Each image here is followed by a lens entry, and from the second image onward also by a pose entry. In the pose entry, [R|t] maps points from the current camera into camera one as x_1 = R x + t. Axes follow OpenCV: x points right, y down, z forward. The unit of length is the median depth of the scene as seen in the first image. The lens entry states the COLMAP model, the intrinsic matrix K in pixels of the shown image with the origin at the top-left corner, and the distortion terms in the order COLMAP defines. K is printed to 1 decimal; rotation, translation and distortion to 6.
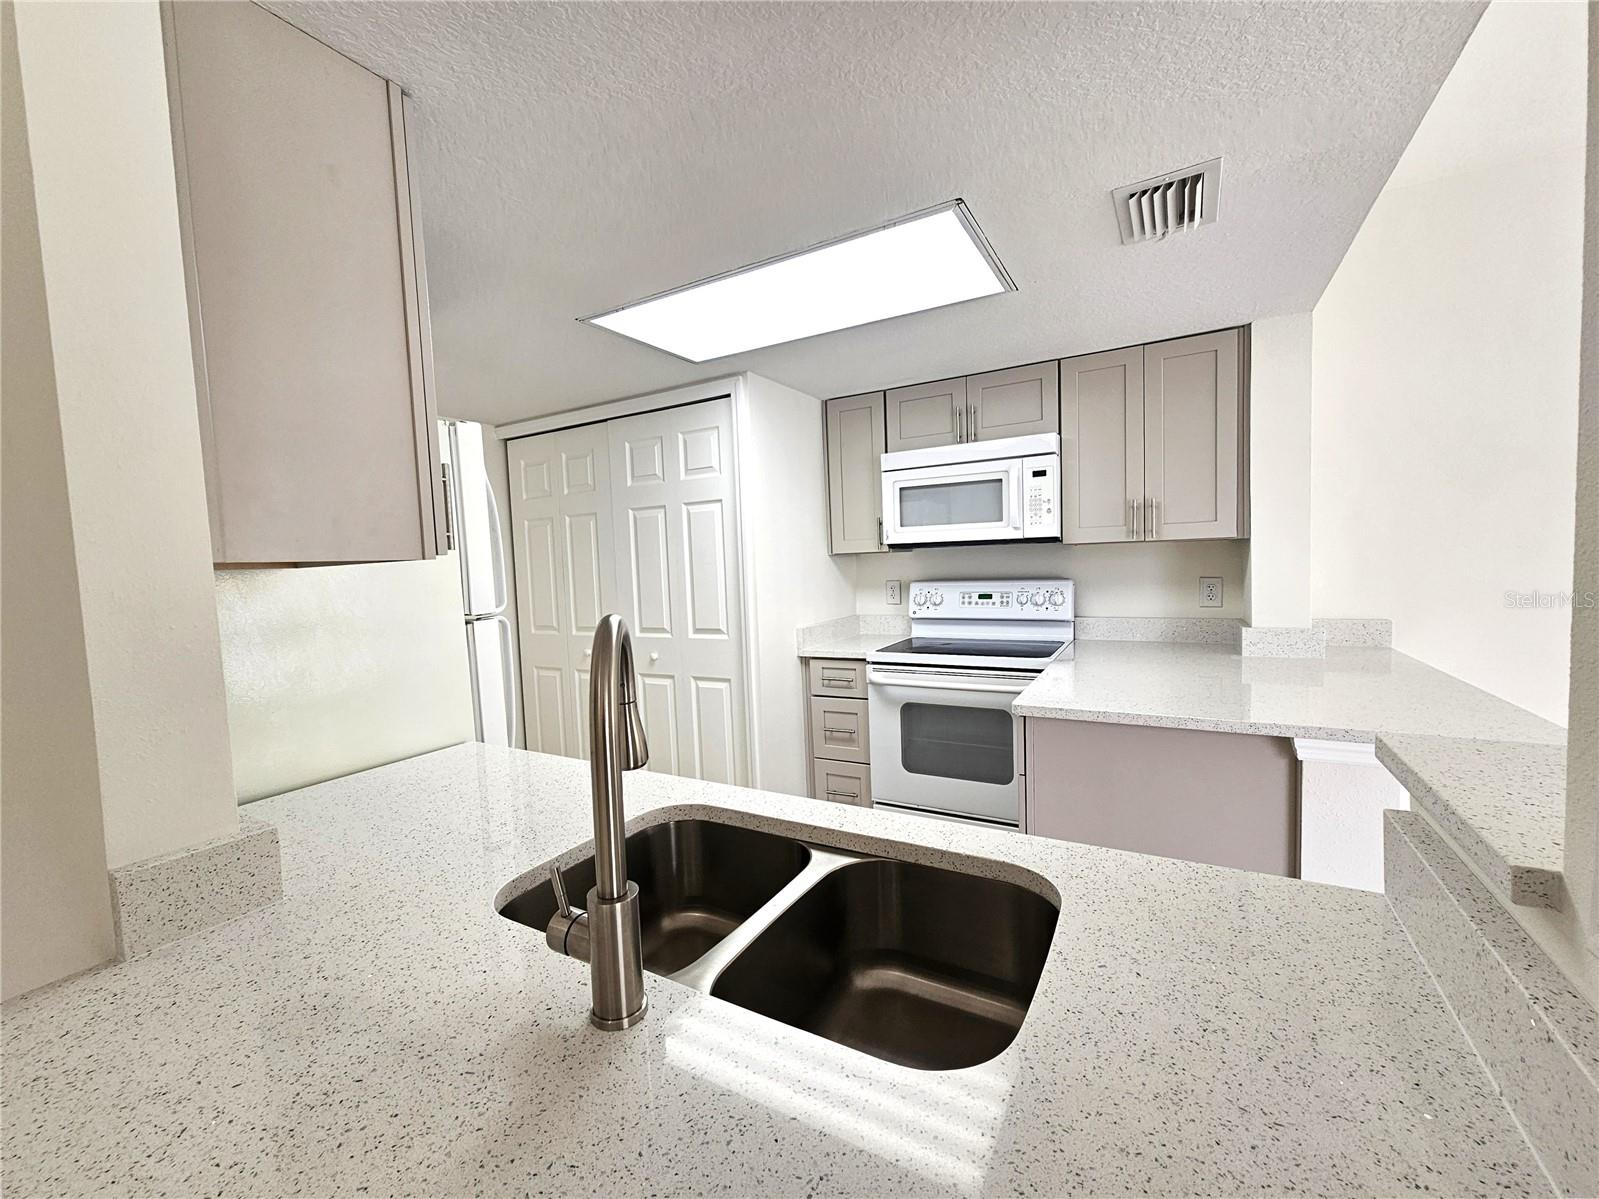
lens RADIAL K [[655.9, 0, 789.2], [0, 655.9, 607.6], [0, 0, 1]] dist [-0.003153, 0.000545]
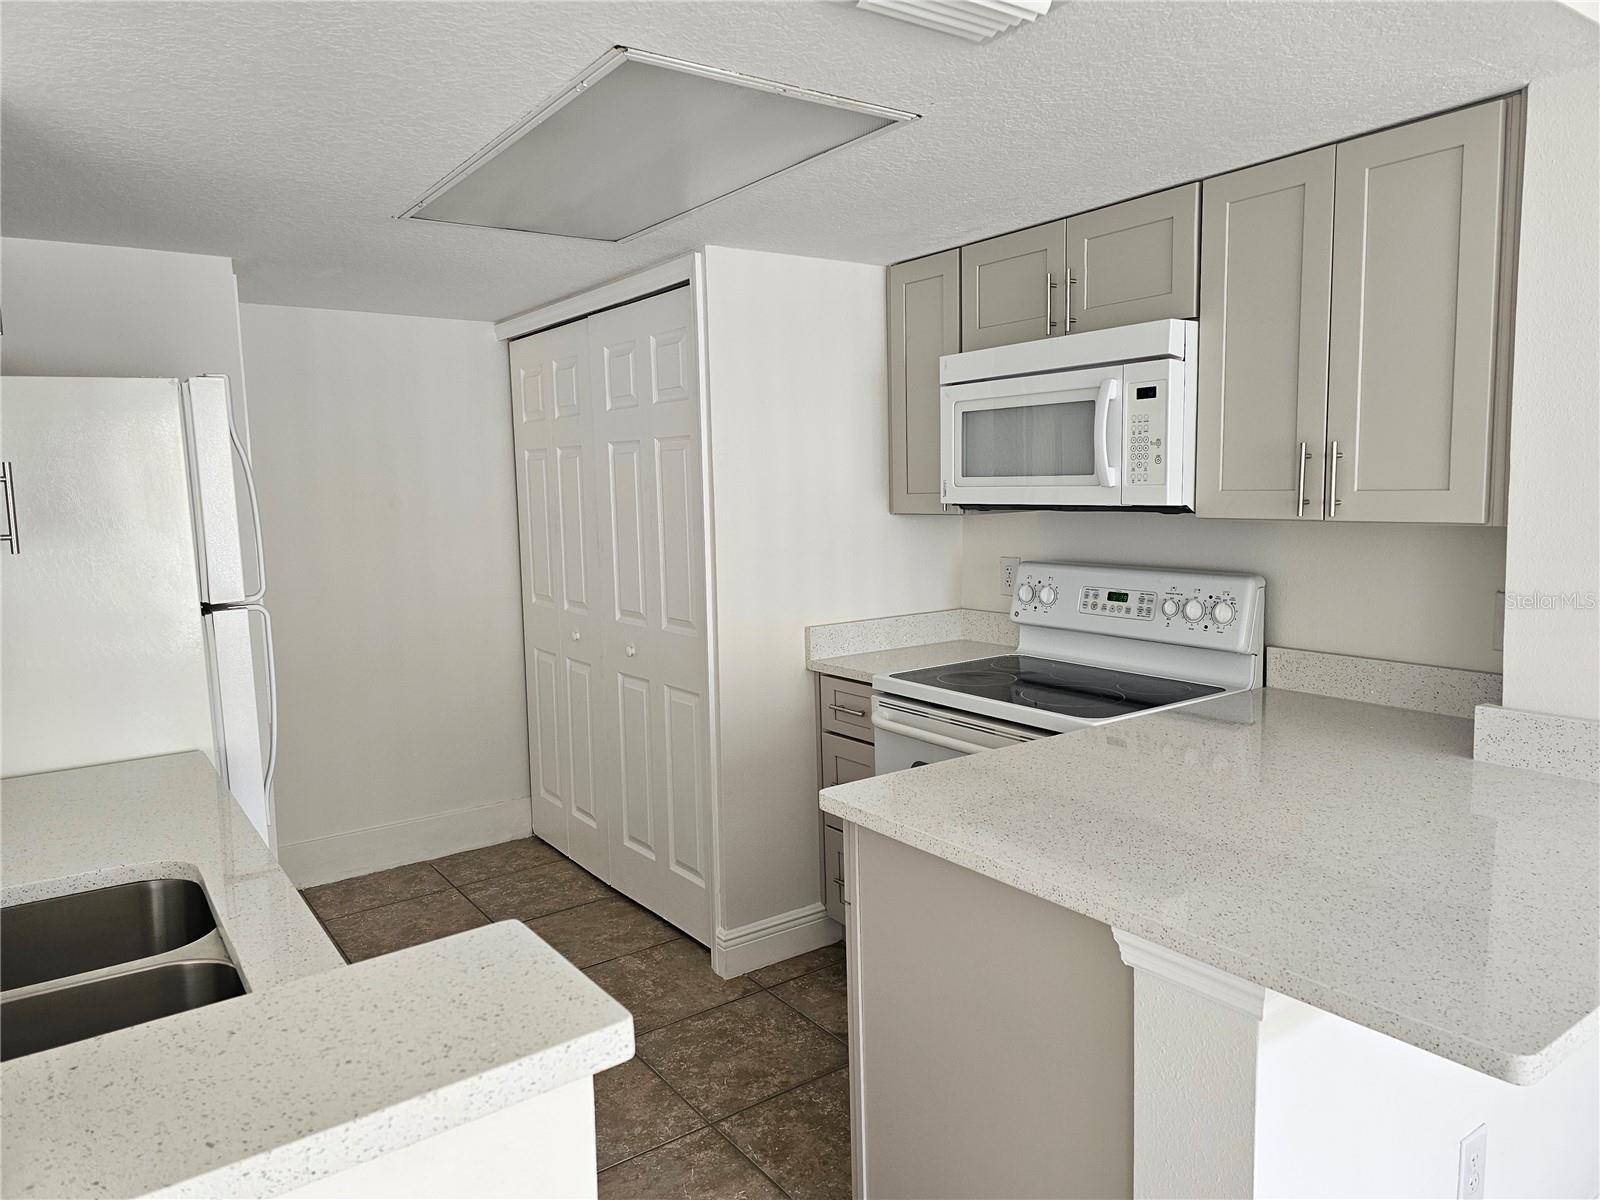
lens RADIAL K [[1068.0, 0, 784.0], [0, 1068.0, 591.4], [0, 0, 1]] dist [0.066193, -0.059627]
pose [[0.907594, 0.060923, -0.415405, 0.492803], [-0.040945, 0.997543, 0.056841, -0.073397], [0.417848, -0.034579, 0.907859, 0.021448]]
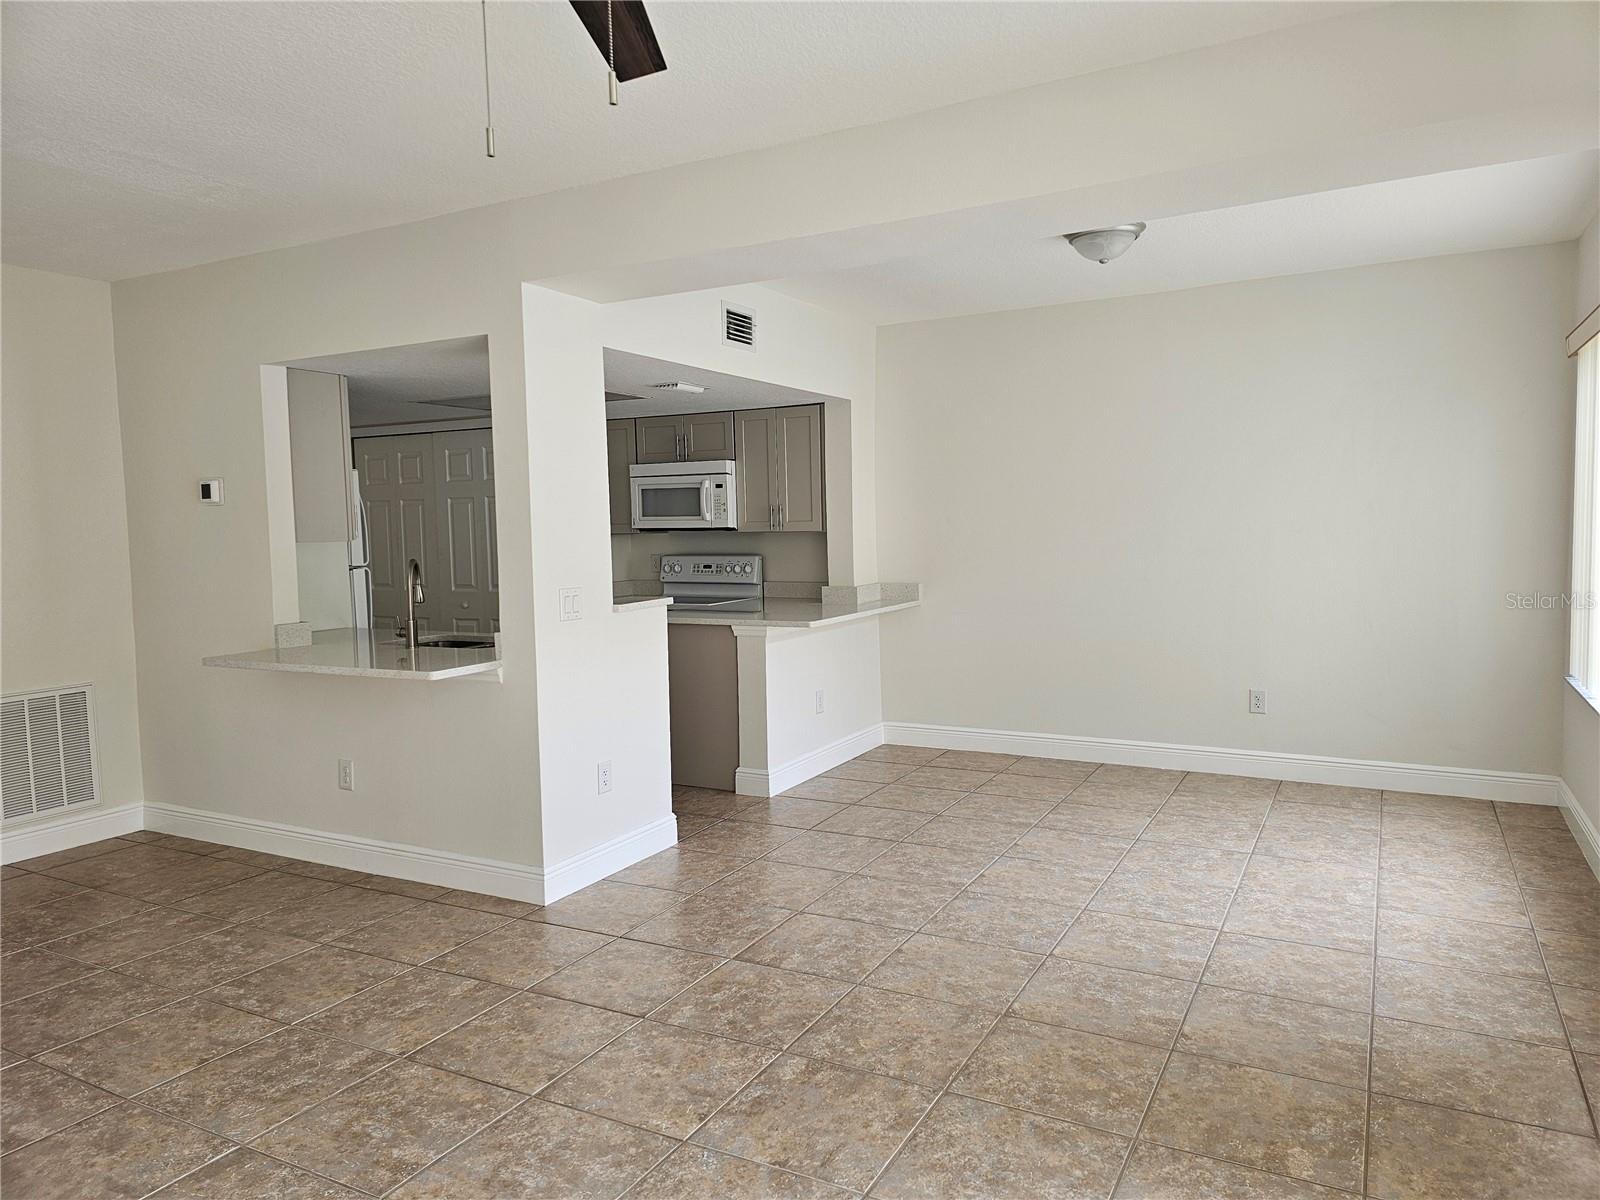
lens RADIAL K [[1068.0, 0, 812.2], [0, 1068.0, 596.4], [0, 0, 1]] dist [0.066193, -0.059627]
pose [[0.999089, 0.016991, 0.039141, 0.503700], [-0.016898, 0.999854, -0.002721, 0.056416], [-0.039182, 0.002057, 0.999230, -1.493937]]
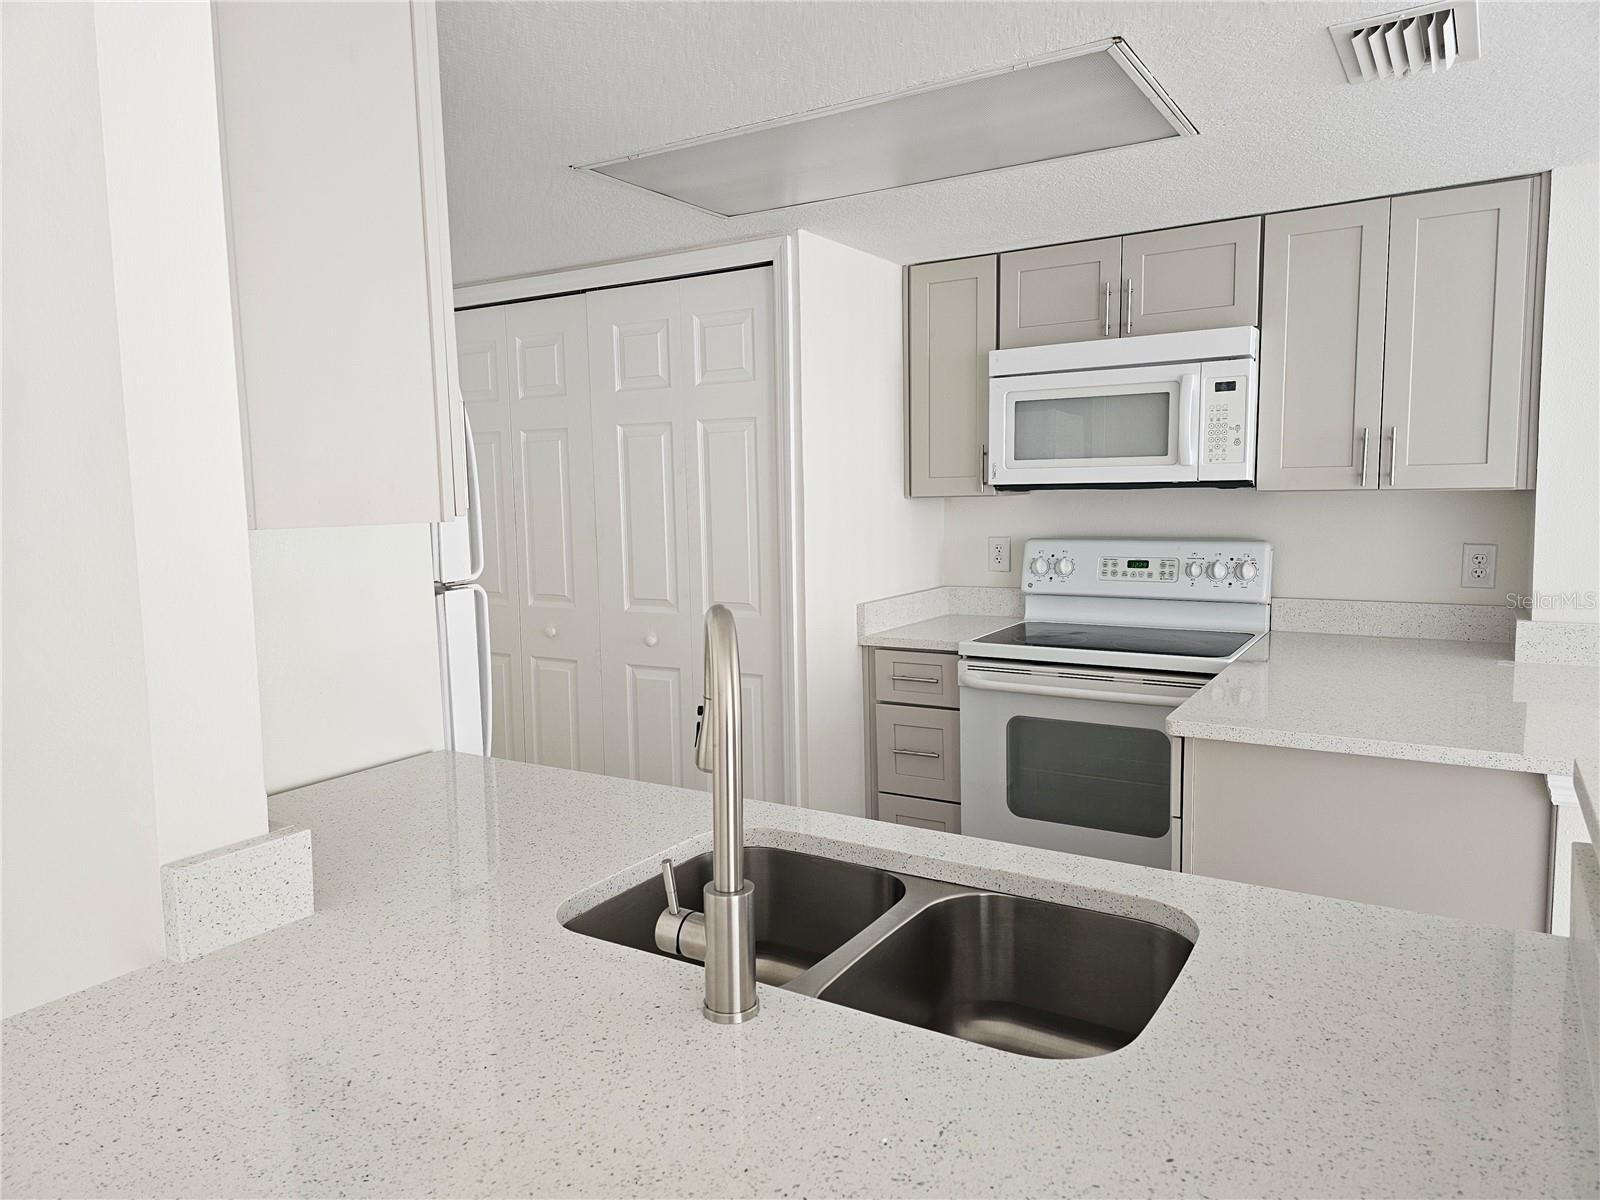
lens RADIAL K [[1068.0, 0, 789.9], [0, 1068.0, 603.8], [0, 0, 1]] dist [0.066193, -0.059627]
pose [[0.999350, 0.022933, -0.027801, -0.032816], [-0.021818, 0.998971, 0.039756, -0.014015], [0.028684, -0.039123, 0.998823, -0.139164]]
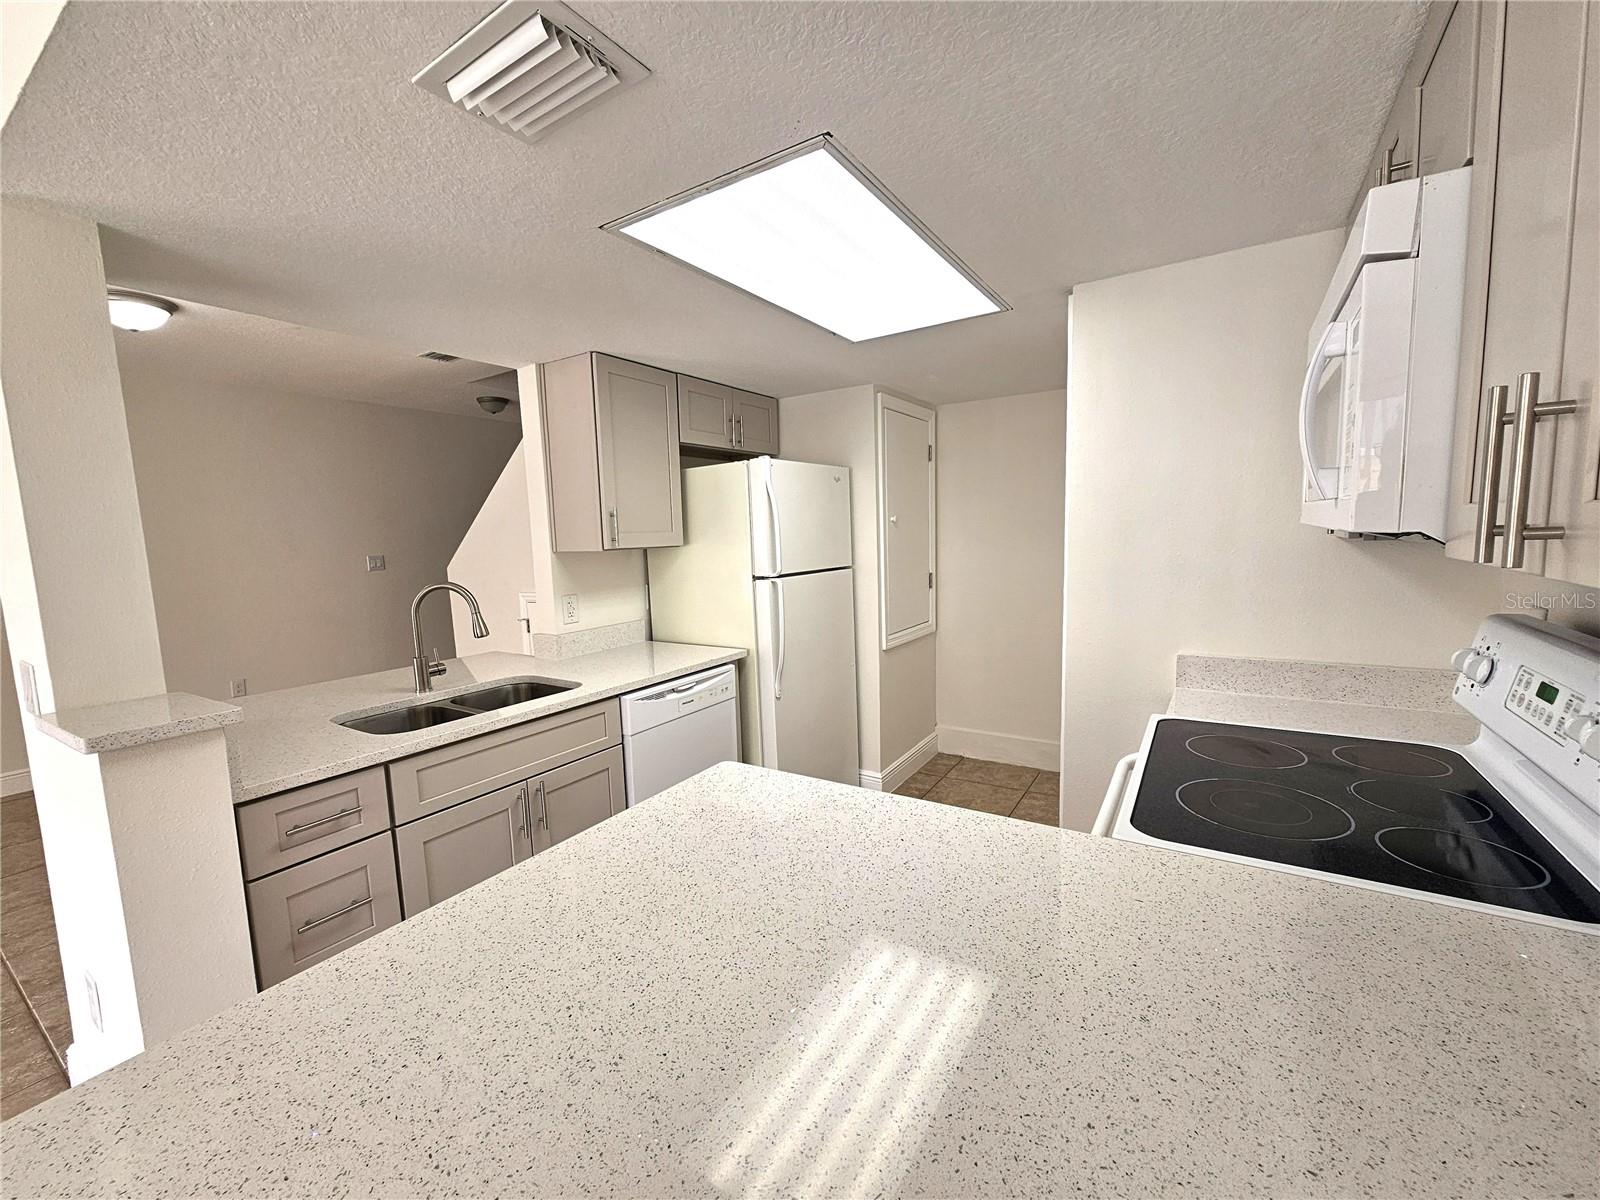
lens RADIAL K [[656.3, 0, 789.0], [0, 656.3, 606.3], [0, 0, 1]] dist [-0.003153, 0.000545]
pose [[-0.052328, 0.156453, -0.986298, 0.733034], [-0.032704, 0.986853, 0.158276, -0.113693], [0.998094, 0.040538, -0.046524, 0.739407]]
